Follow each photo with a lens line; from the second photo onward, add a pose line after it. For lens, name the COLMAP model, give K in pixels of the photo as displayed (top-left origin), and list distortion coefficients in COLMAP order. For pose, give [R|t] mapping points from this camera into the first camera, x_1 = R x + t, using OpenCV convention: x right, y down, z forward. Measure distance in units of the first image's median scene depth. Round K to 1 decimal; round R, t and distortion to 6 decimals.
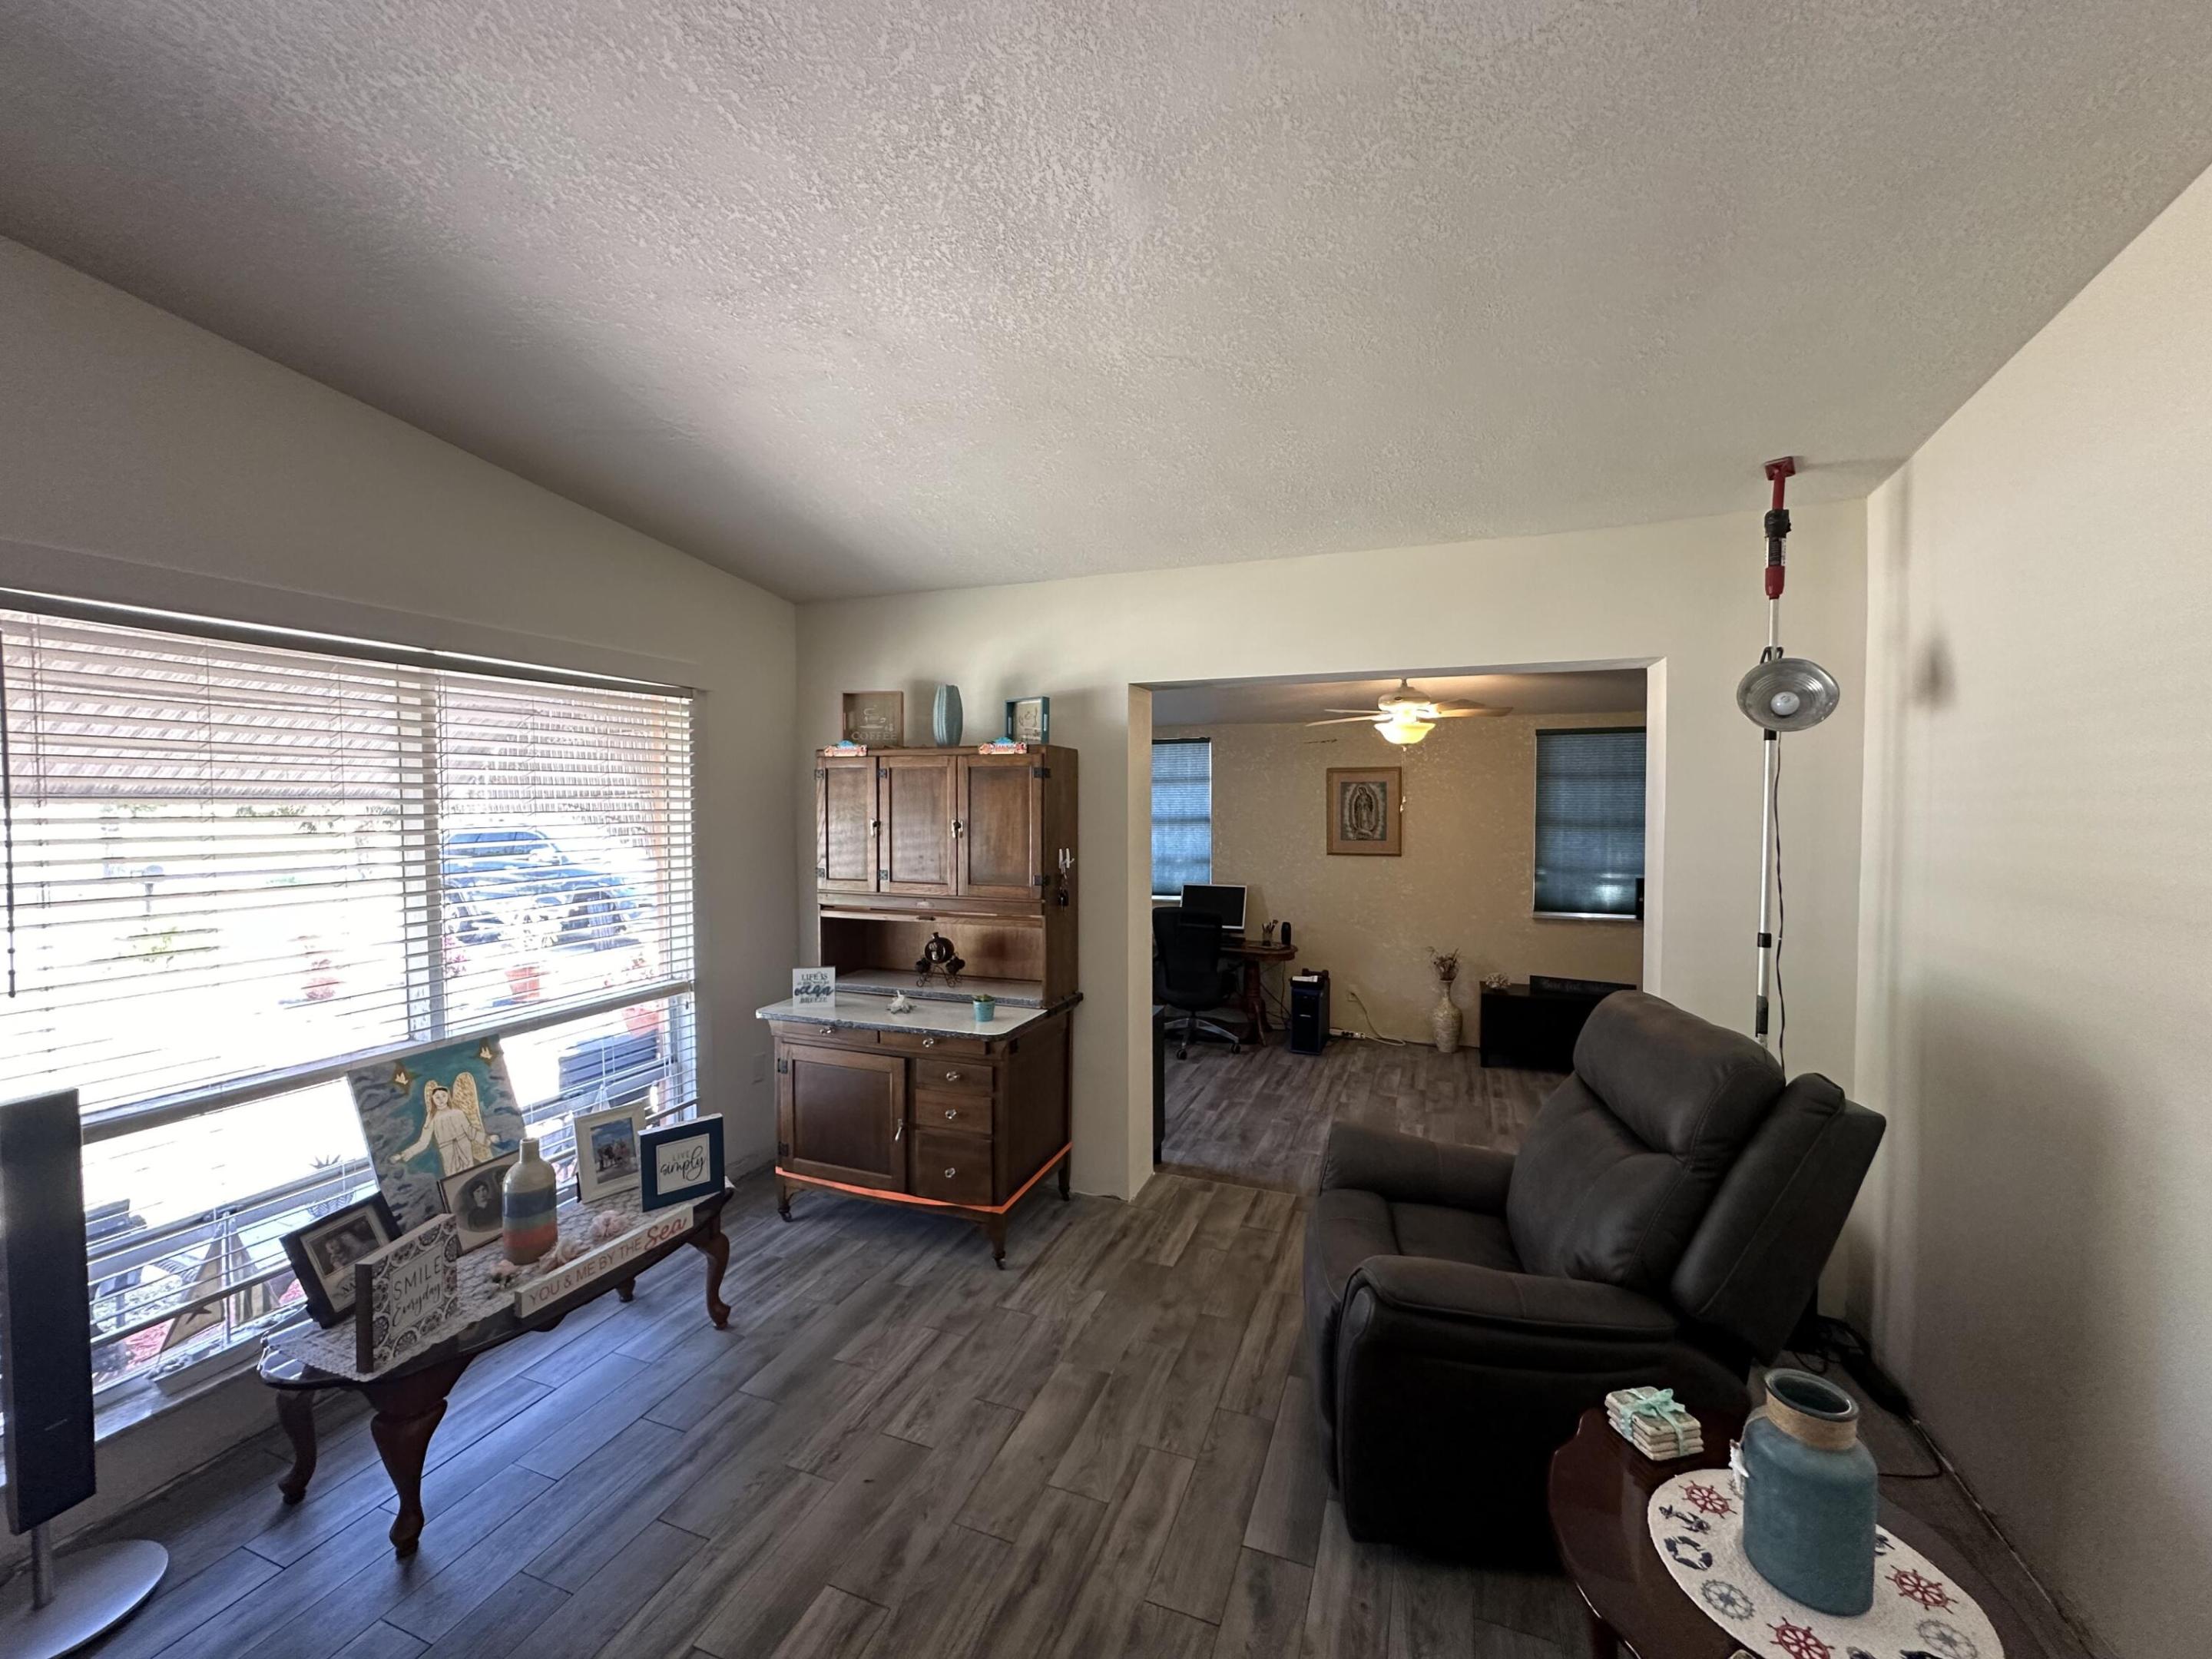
lens RADIAL K [[887.4, 0, 1110.9], [0, 887.4, 828.1], [0, 0, 1]] dist [-0.002180, -0.000099]
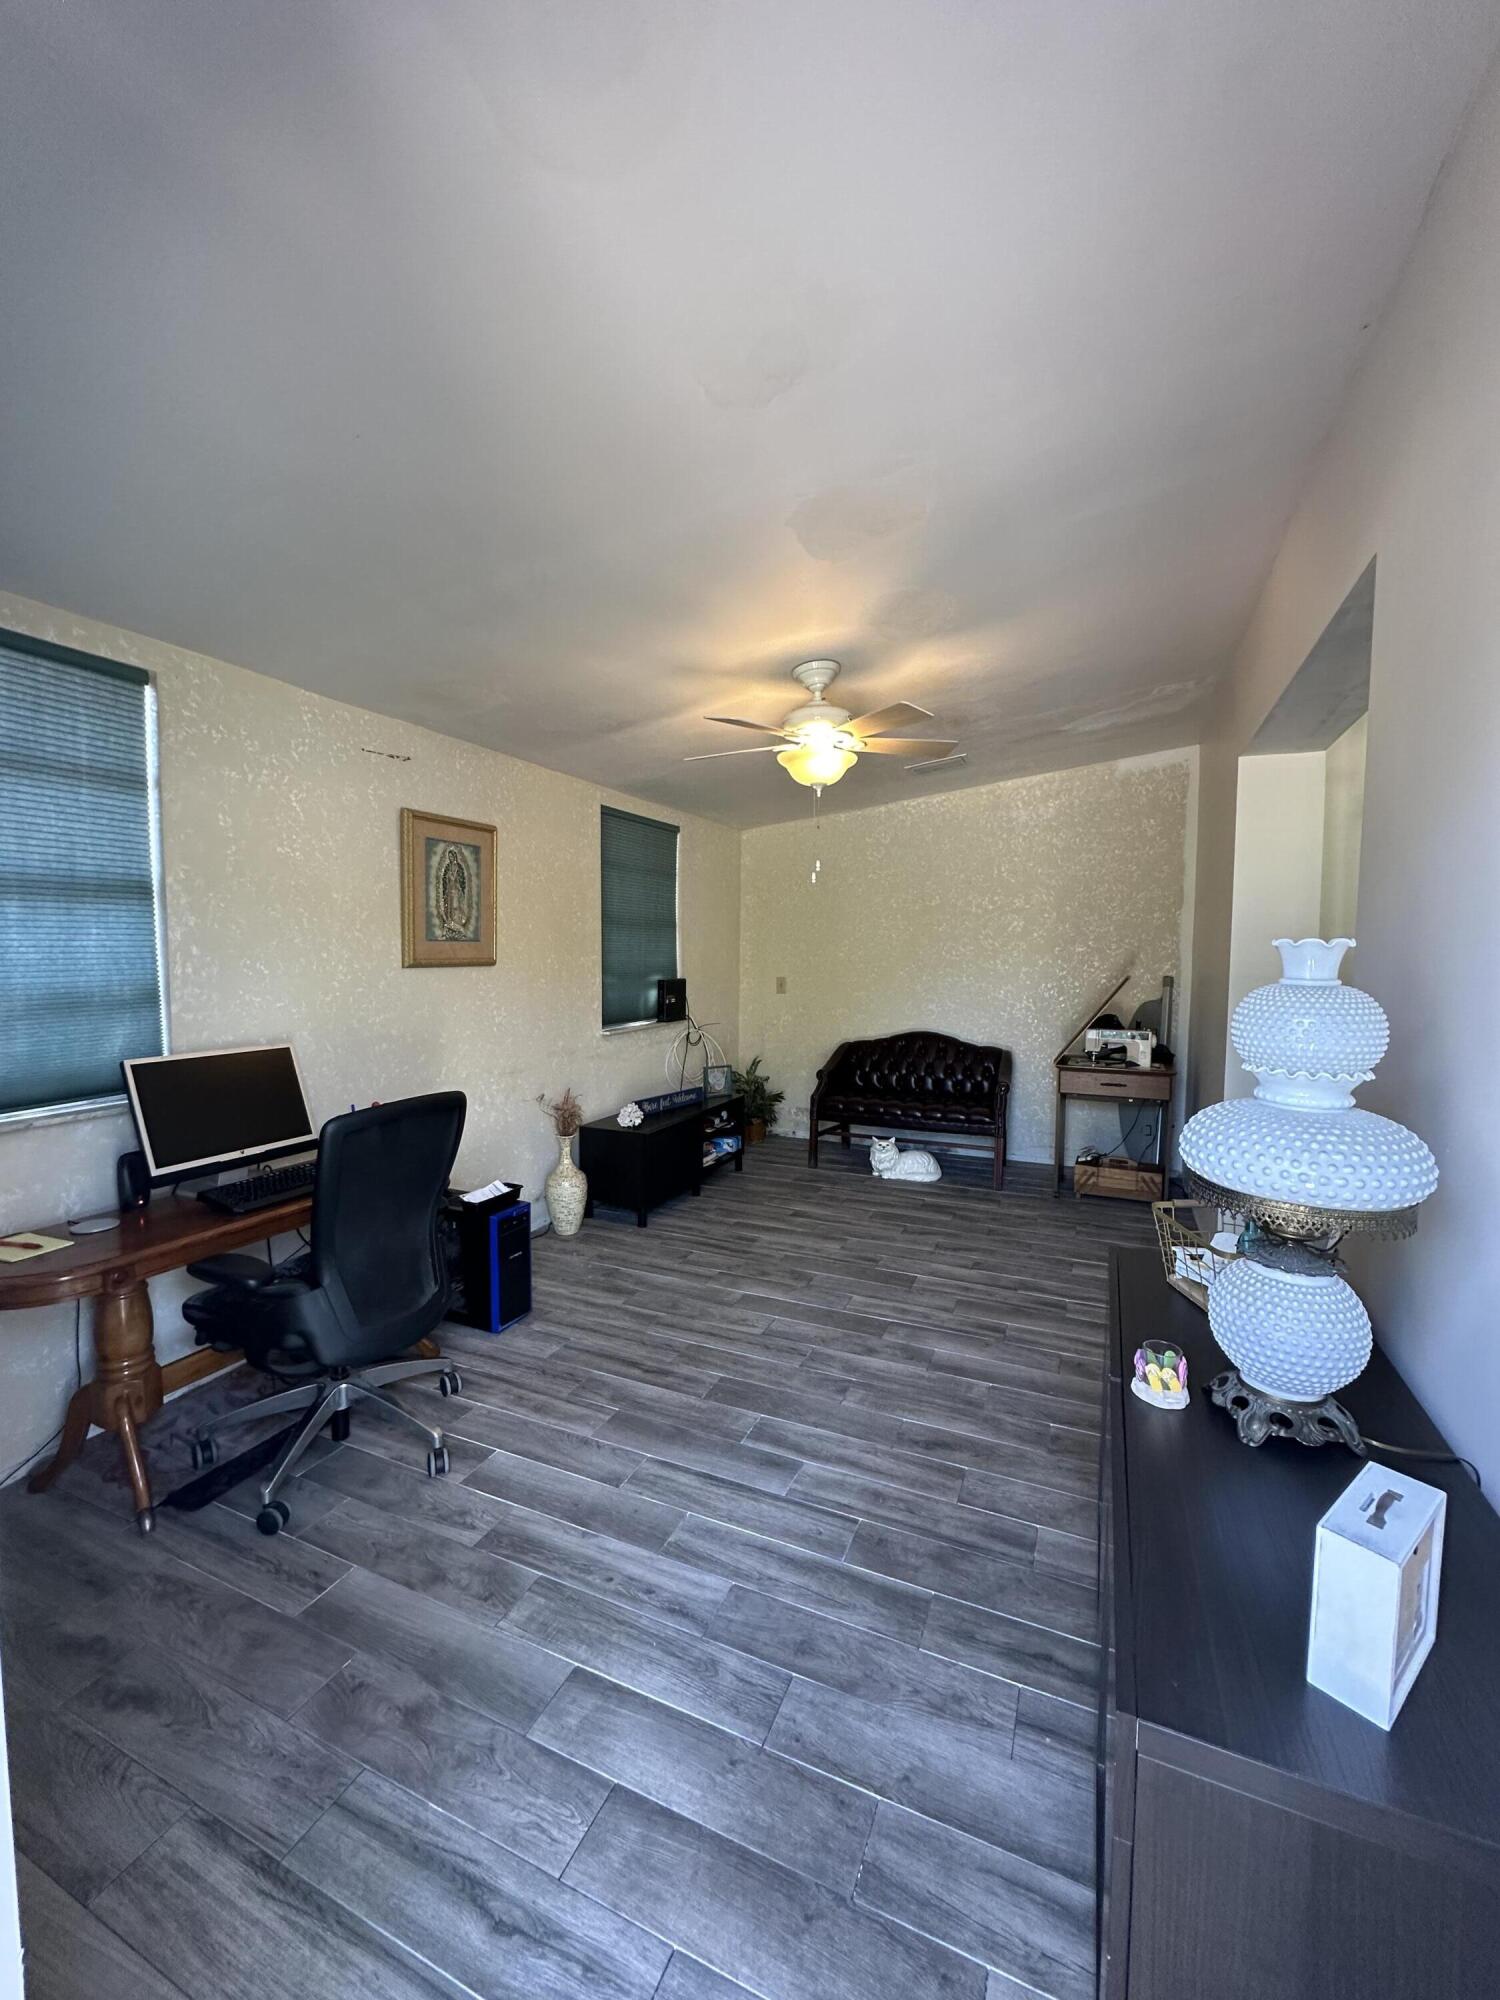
lens RADIAL K [[802.4, 0, 753.7], [0, 802.4, 999.8], [0, 0, 1]] dist [-0.002180, -0.000099]
pose [[0.047374, -0.060736, 0.997029, -0.271673], [0.028818, 0.997817, 0.059414, 0.029855], [-0.998461, 0.025917, 0.049021, 0.867963]]
